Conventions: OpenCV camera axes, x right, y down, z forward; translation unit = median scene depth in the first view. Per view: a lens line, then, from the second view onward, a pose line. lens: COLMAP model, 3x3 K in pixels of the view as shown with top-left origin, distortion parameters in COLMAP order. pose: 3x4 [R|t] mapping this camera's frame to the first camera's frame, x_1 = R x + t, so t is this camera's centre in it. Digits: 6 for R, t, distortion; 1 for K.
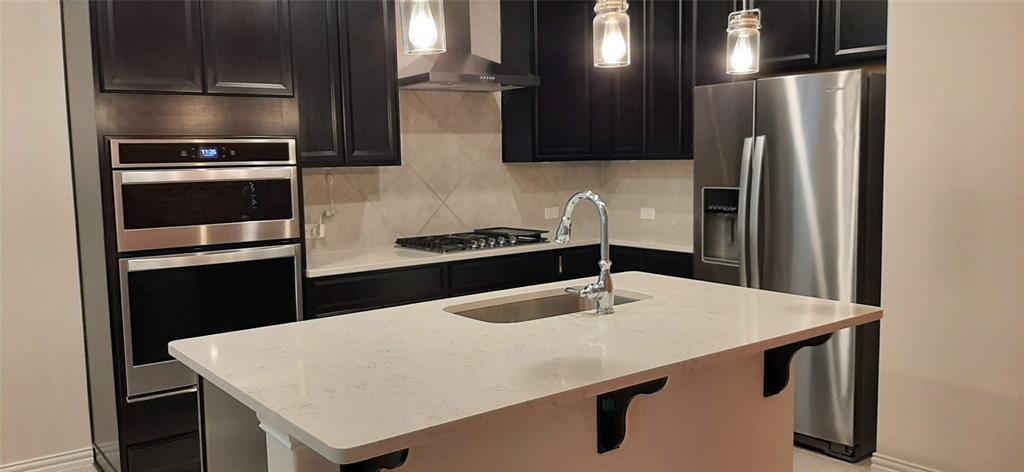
lens RADIAL K [[796.5, 0, 512.0], [0, 796.5, 236.0], [0, 0, 1]] dist [0.078600, -0.117550]
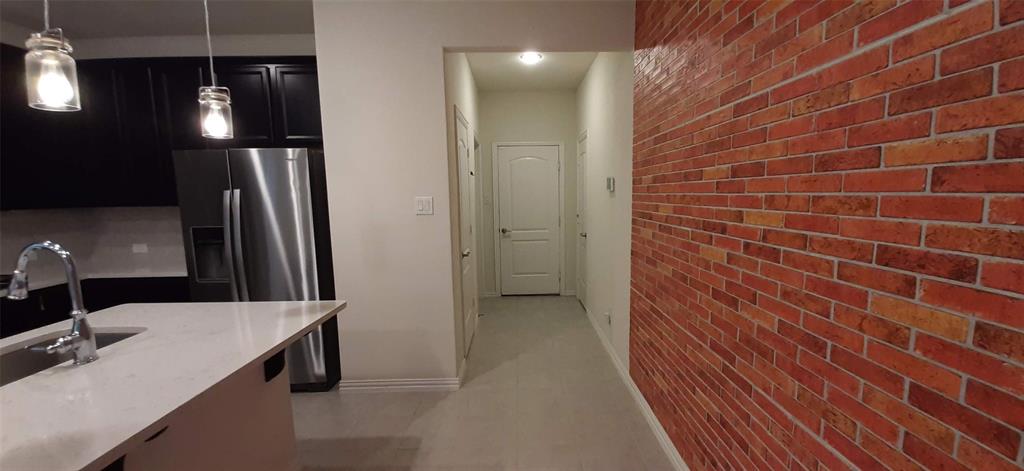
lens RADIAL K [[403.3, 0, 532.1], [0, 403.3, 249.1], [0, 0, 1]] dist [-0.000761, -0.011453]
pose [[0.592723, -0.089008, 0.800473, 0.056192], [0.074979, 0.995657, 0.055192, -0.025702], [-0.801909, 0.027306, 0.596822, 0.216652]]
